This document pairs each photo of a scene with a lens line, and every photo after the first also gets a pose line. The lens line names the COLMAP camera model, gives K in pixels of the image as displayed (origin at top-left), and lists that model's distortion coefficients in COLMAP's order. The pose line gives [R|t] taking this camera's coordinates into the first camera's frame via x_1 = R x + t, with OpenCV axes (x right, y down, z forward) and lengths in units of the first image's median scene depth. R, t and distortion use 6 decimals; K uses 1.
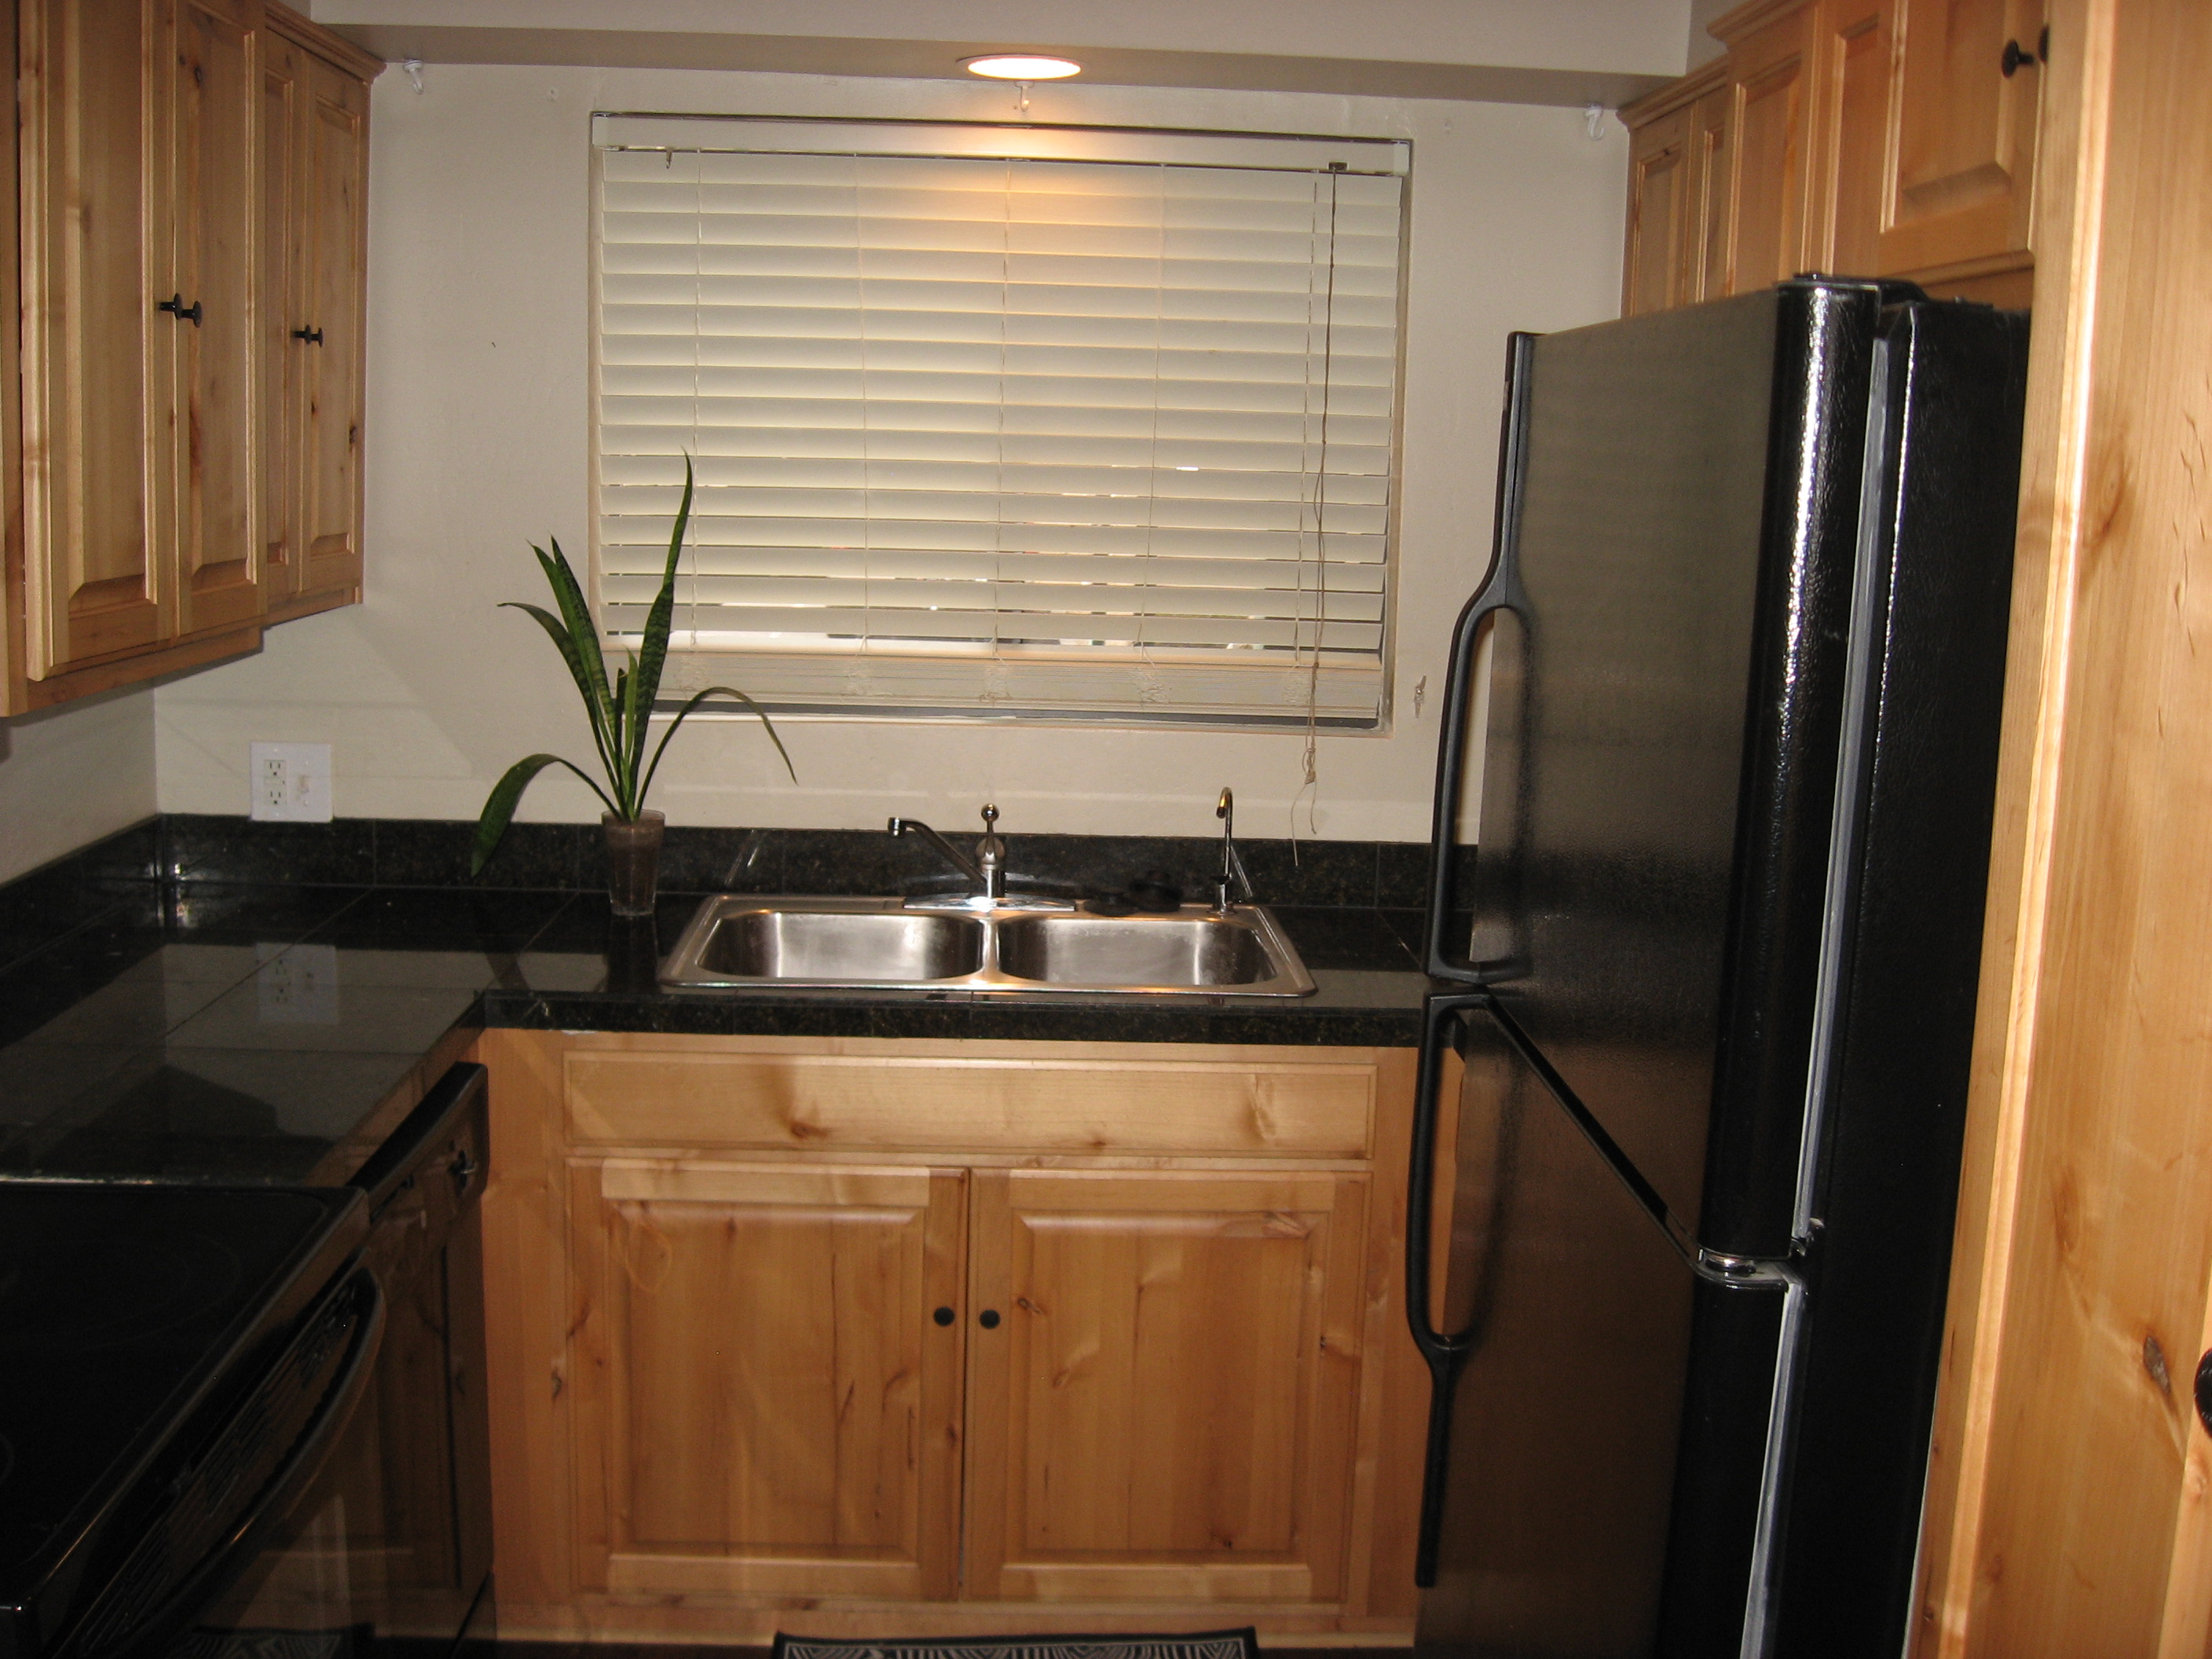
lens RADIAL K [[2293.2, 0, 1140.1], [0, 2293.2, 816.7], [0, 0, 1]] dist [-0.130443, 0.040474]
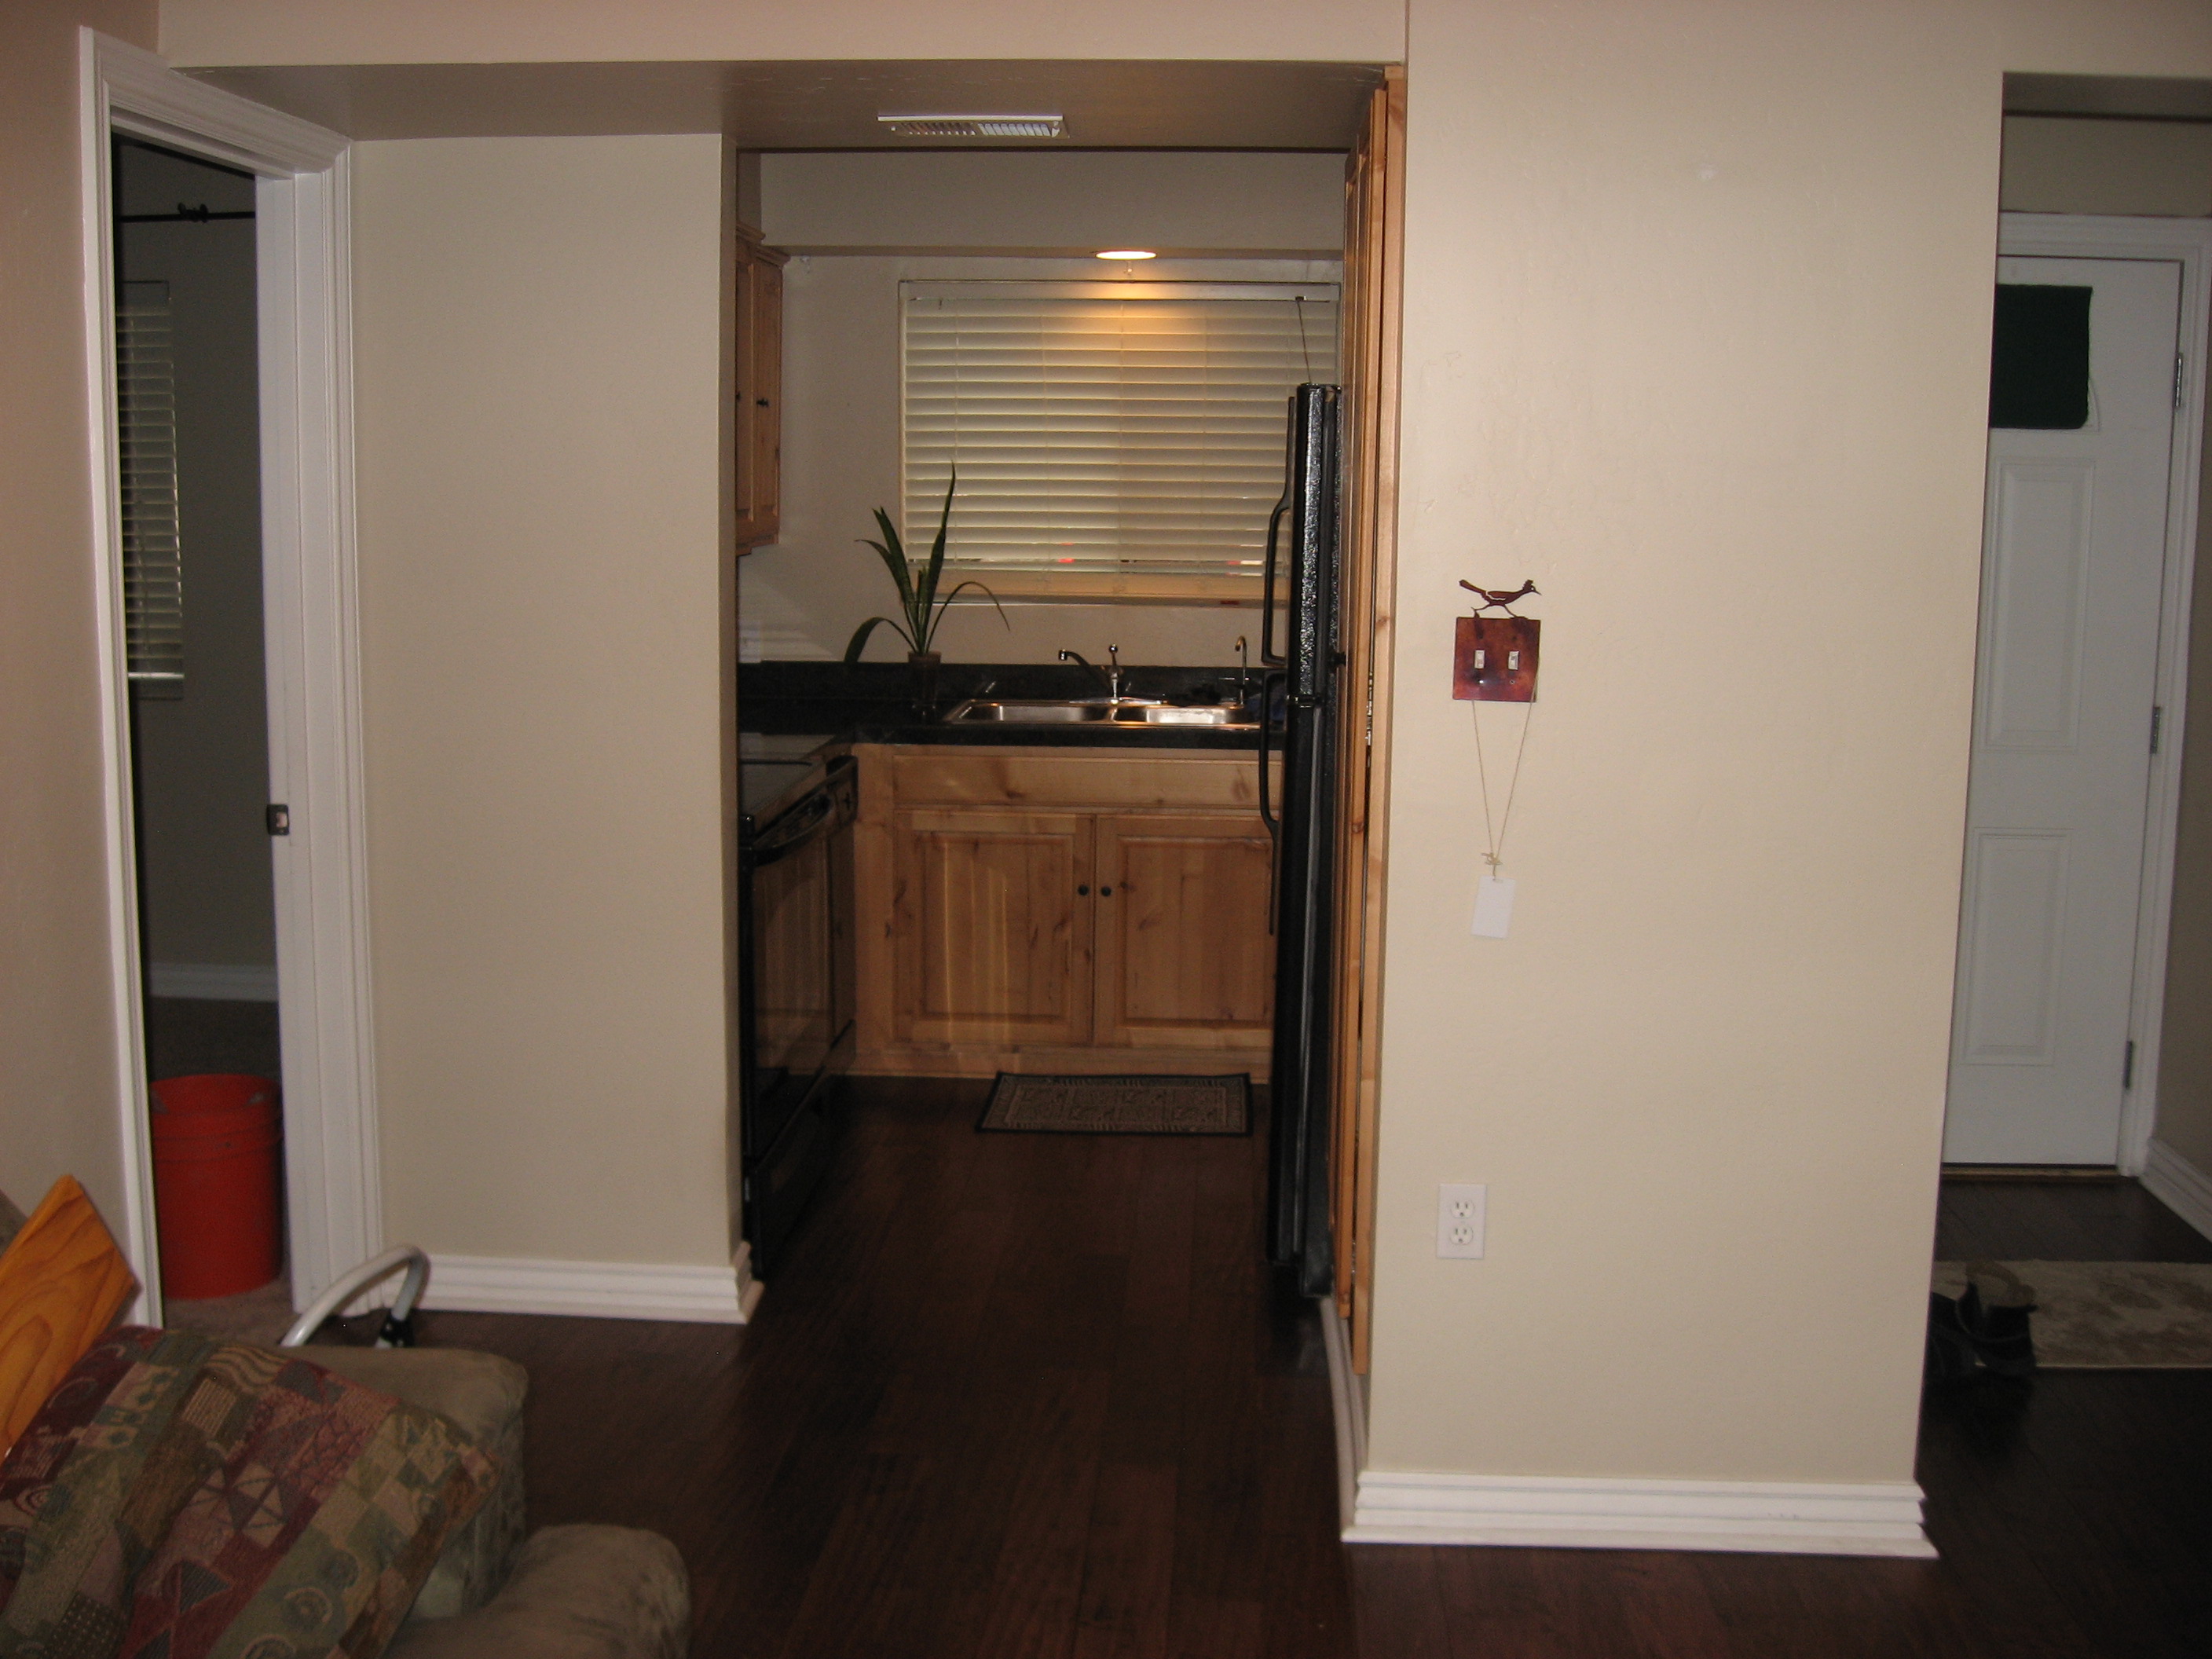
lens RADIAL K [[2329.8, 0, 1103.1], [0, 2329.8, 792.9], [0, 0, 1]] dist [-0.109206, 0.017540]
pose [[0.993207, -0.006678, -0.116172, 0.151068], [0.003106, 0.999518, -0.030897, 0.179549], [0.116322, 0.030326, 0.992748, -0.914397]]
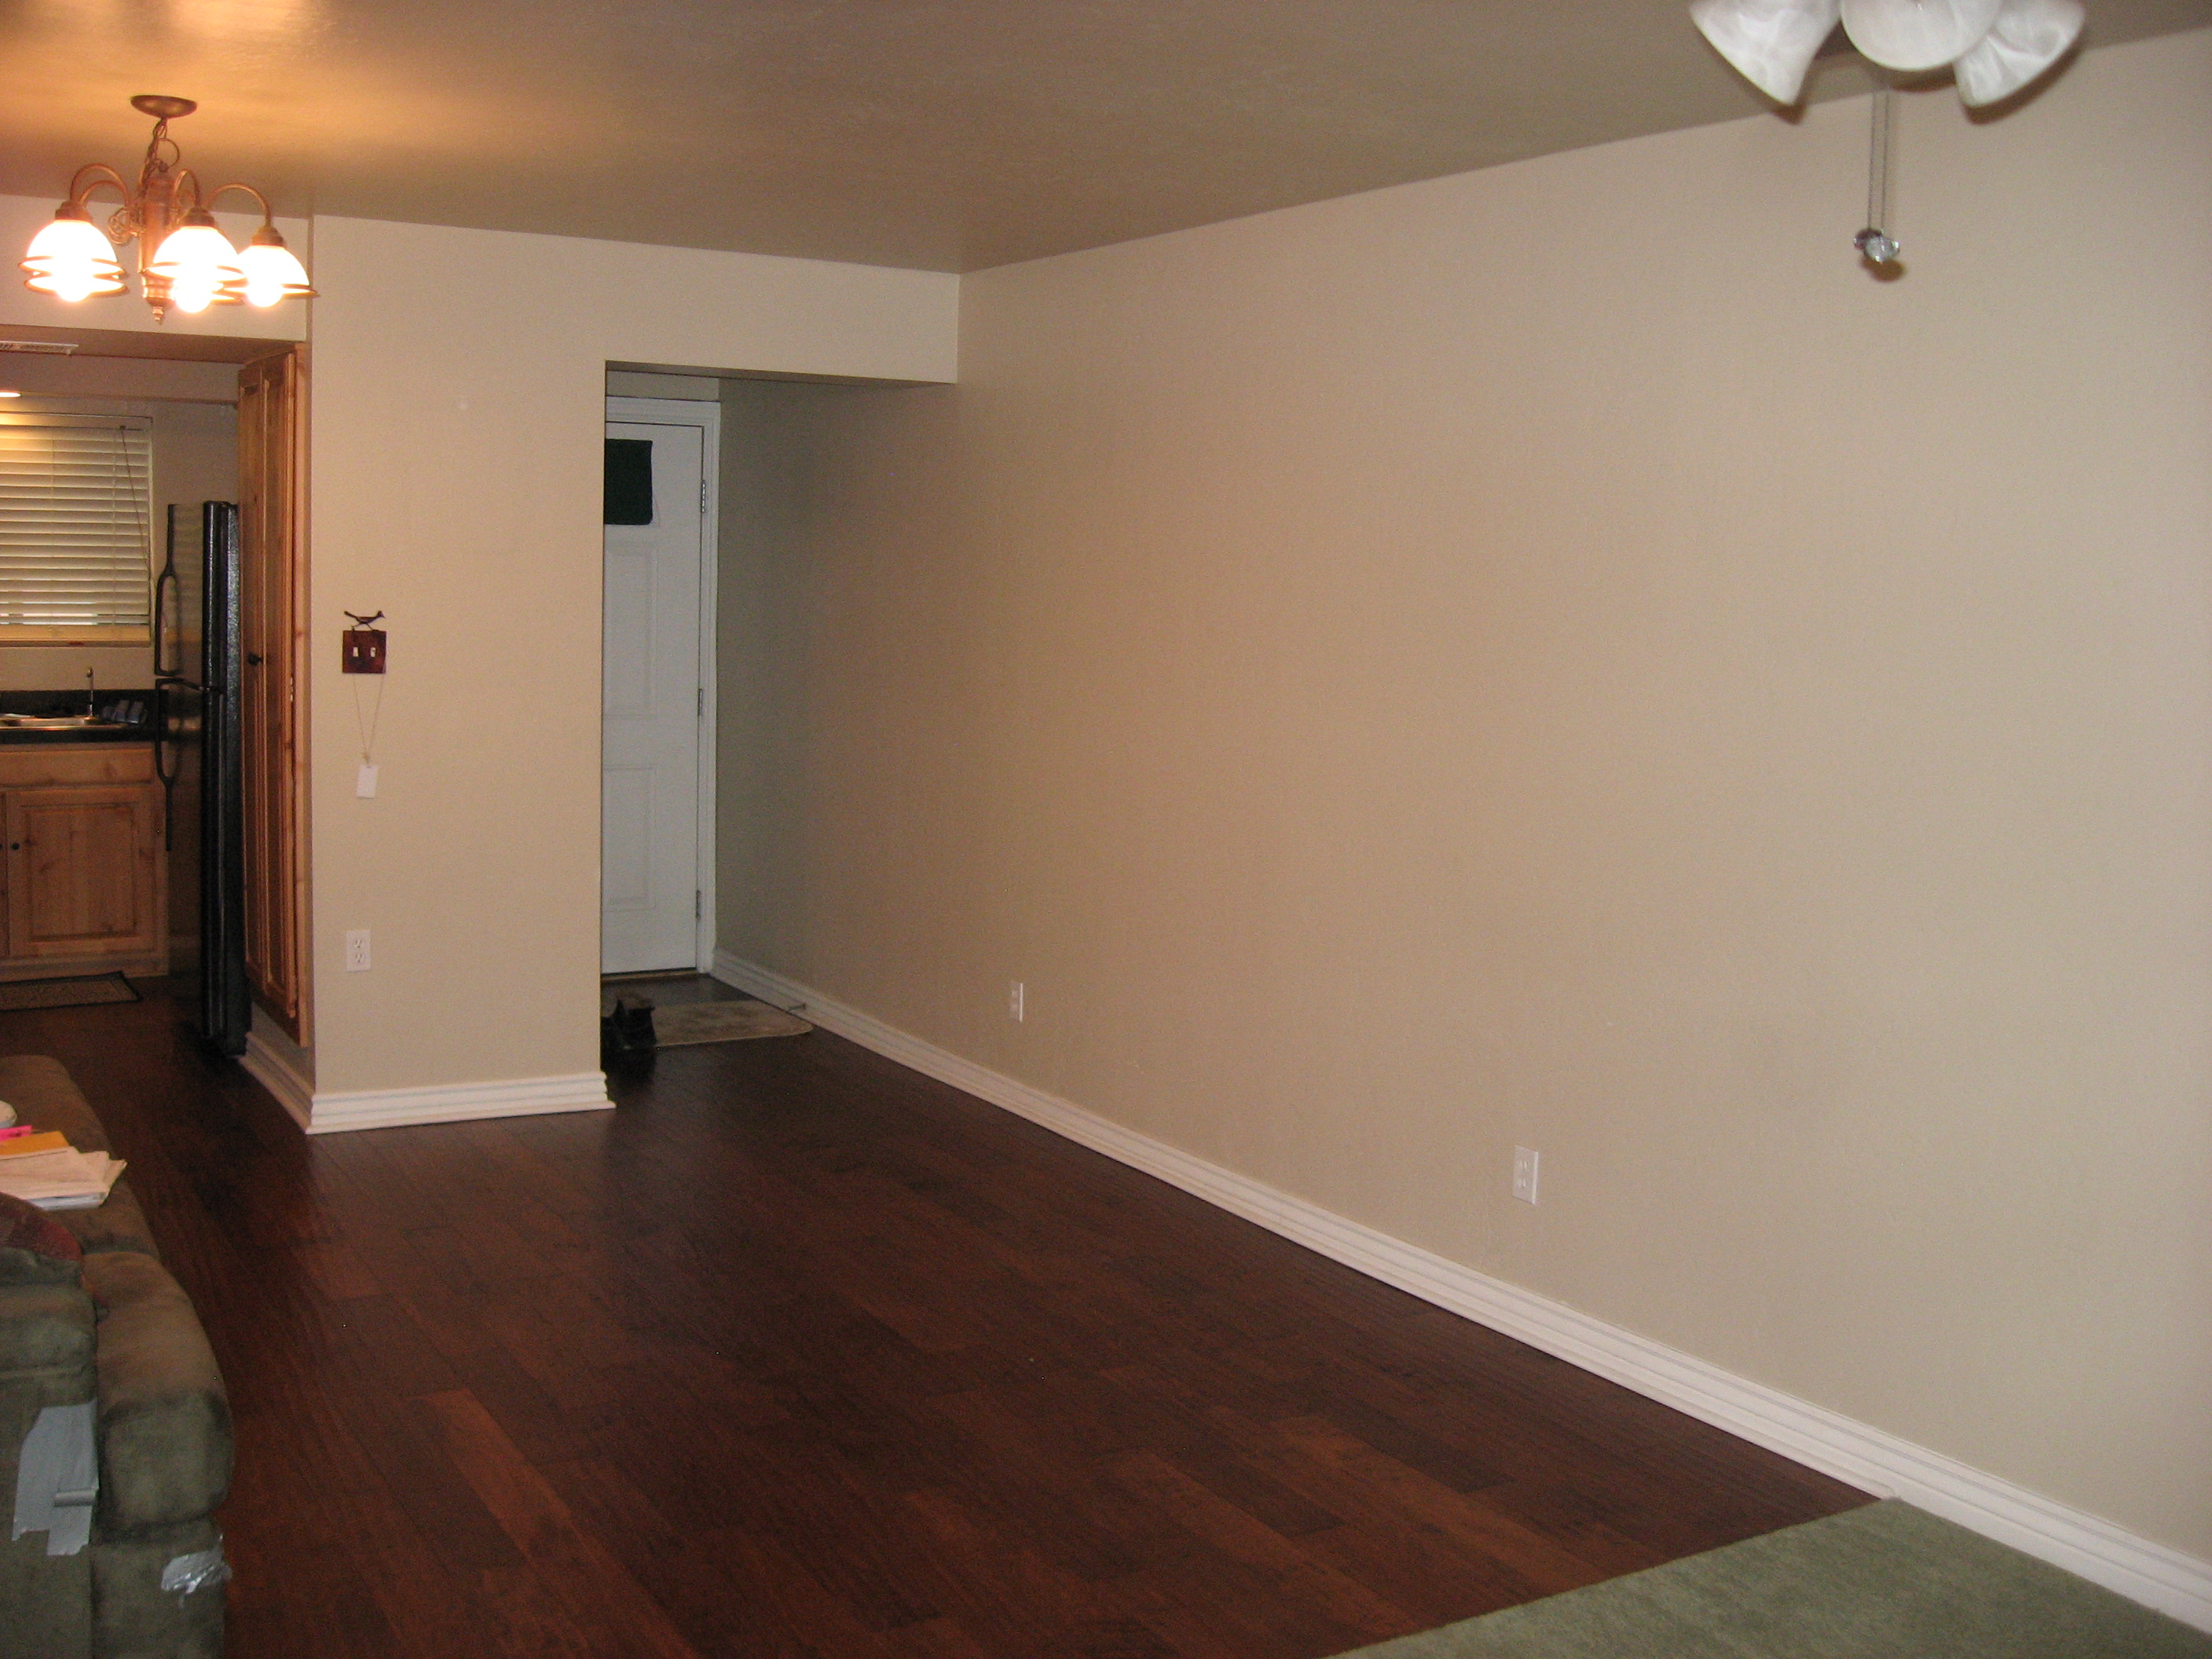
lens RADIAL K [[2293.2, 0, 1140.1], [0, 2293.2, 816.7], [0, 0, 1]] dist [-0.130443, 0.040474]
pose [[0.879745, -0.061261, 0.471482, -0.123065], [0.080695, 0.996516, -0.021091, 0.320095], [-0.468547, 0.056601, 0.881623, -1.856253]]
